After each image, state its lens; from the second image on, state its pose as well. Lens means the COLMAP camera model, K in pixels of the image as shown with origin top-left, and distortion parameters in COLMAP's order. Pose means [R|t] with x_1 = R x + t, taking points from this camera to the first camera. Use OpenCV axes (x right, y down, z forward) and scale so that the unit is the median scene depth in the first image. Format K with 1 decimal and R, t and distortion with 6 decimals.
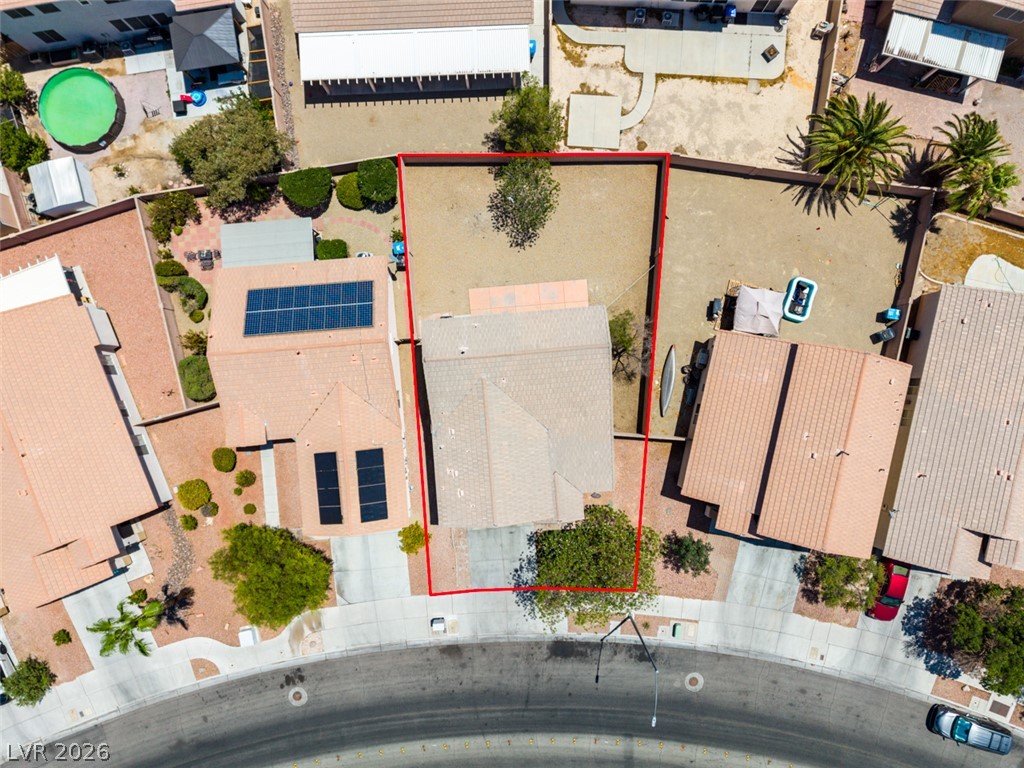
lens RADIAL K [[674.1, 0, 512.0], [0, 674.1, 384.0], [0, 0, 1]] dist [0.038423, -0.053461]
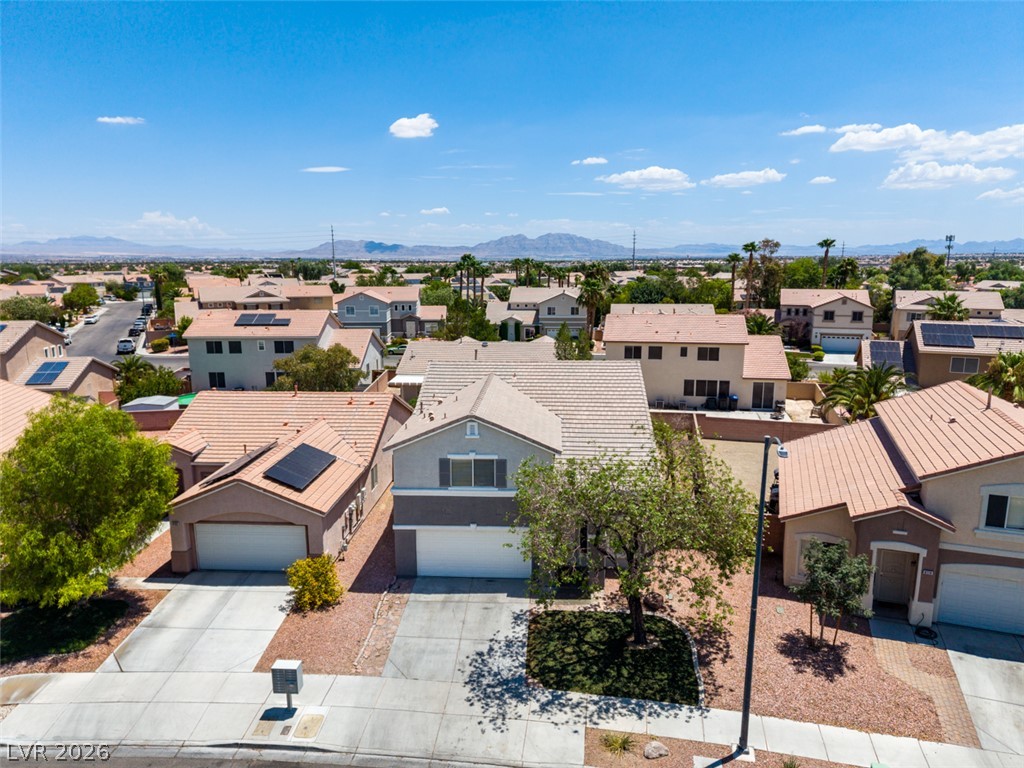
lens RADIAL K [[674.1, 0, 512.0], [0, 674.1, 384.0], [0, 0, 1]] dist [0.038423, -0.053461]
pose [[0.989500, 0.023645, -0.142582, 0.093153], [-0.144422, 0.199867, -0.969121, 0.705651], [0.005583, 0.979538, 0.201183, 0.712997]]
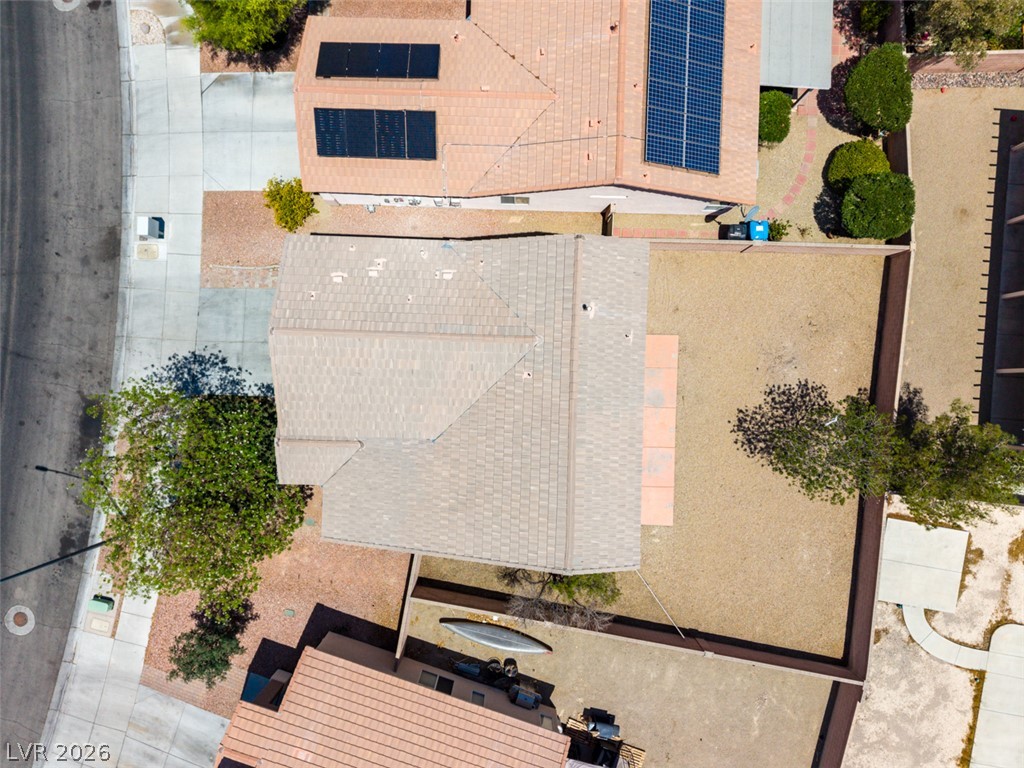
lens RADIAL K [[674.1, 0, 512.0], [0, 674.1, 384.0], [0, 0, 1]] dist [0.038423, -0.053461]
pose [[-0.112189, 0.993686, 0.001048, -0.003199], [-0.993625, -0.112194, 0.011030, 0.000049], [0.011078, 0.000197, 0.999939, 0.372707]]
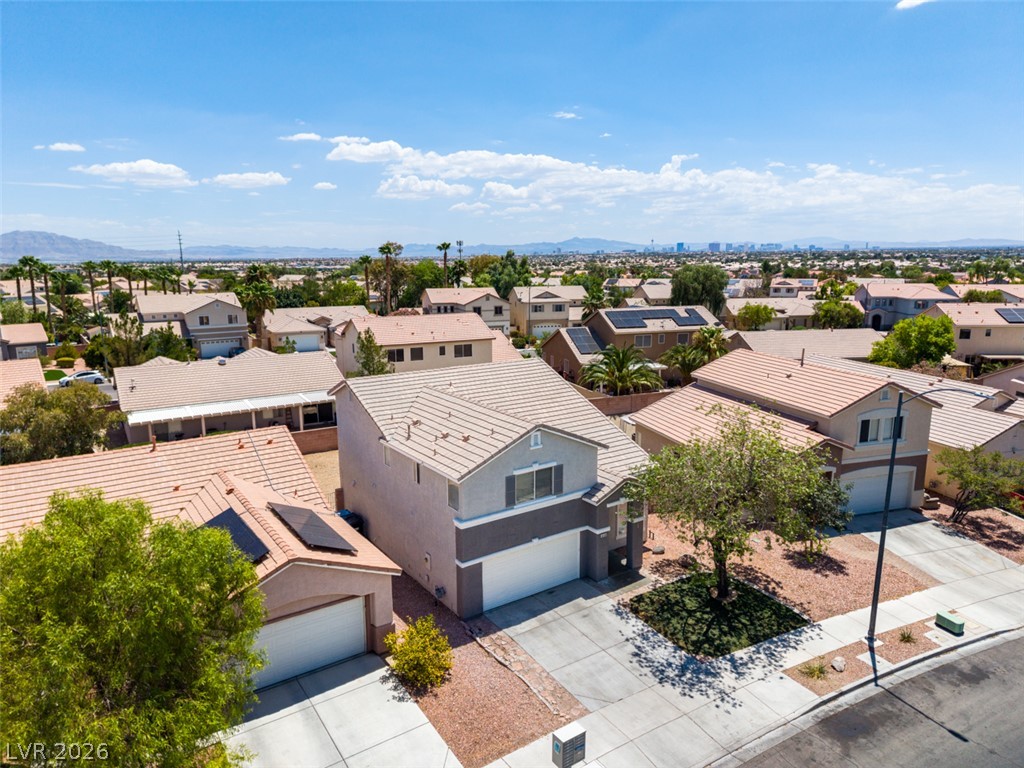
lens RADIAL K [[674.1, 0, 512.0], [0, 674.1, 384.0], [0, 0, 1]] dist [0.038423, -0.053461]
pose [[0.867583, -0.097249, 0.487691, -0.289972], [0.497288, 0.174018, -0.849954, 0.612236], [-0.002210, 0.979929, 0.199336, 0.712991]]
